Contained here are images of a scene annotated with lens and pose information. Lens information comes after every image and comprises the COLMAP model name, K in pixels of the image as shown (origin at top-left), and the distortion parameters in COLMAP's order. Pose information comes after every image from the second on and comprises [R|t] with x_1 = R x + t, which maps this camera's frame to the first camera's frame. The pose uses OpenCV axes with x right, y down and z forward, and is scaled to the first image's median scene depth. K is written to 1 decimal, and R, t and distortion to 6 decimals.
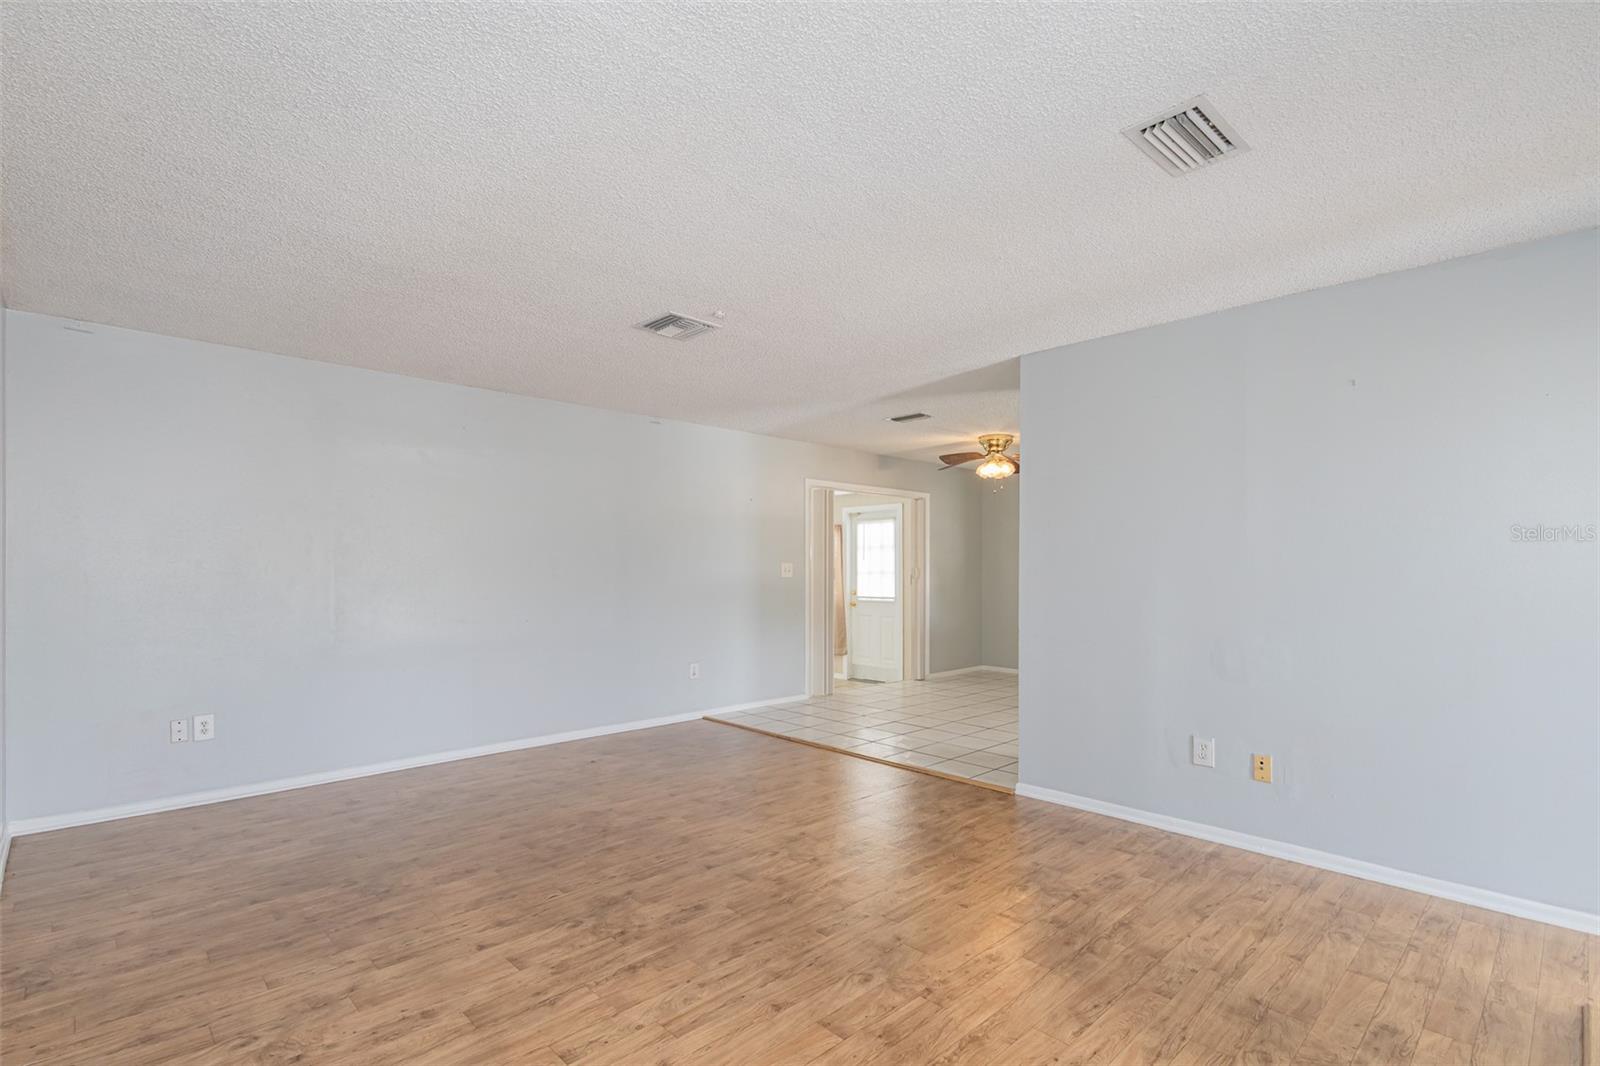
lens RADIAL K [[755.7, 0, 825.4], [0, 755.7, 562.9], [0, 0, 1]] dist [0.010829, 0.000369]
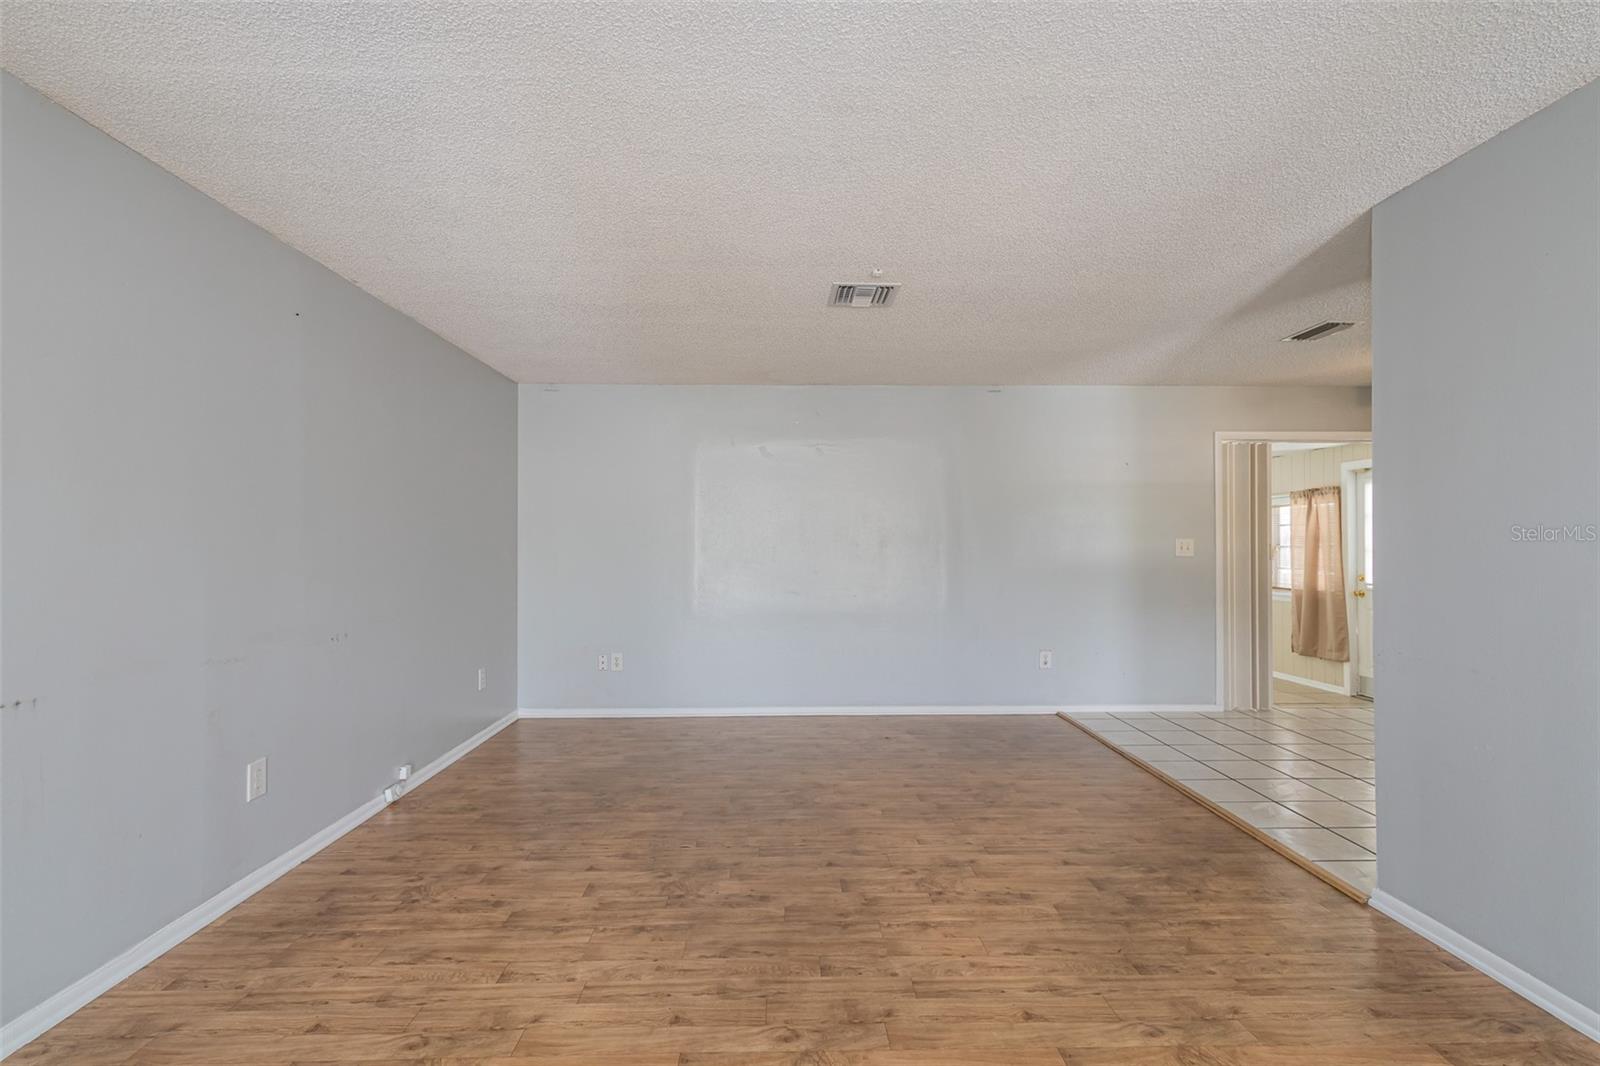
lens RADIAL K [[755.7, 0, 802.1], [0, 755.7, 531.7], [0, 0, 1]] dist [0.010829, 0.000369]
pose [[0.725160, -0.014927, -0.688418, 0.271155], [0.007934, 0.999880, -0.013324, 0.000371], [0.688535, 0.004200, 0.725191, 0.166616]]
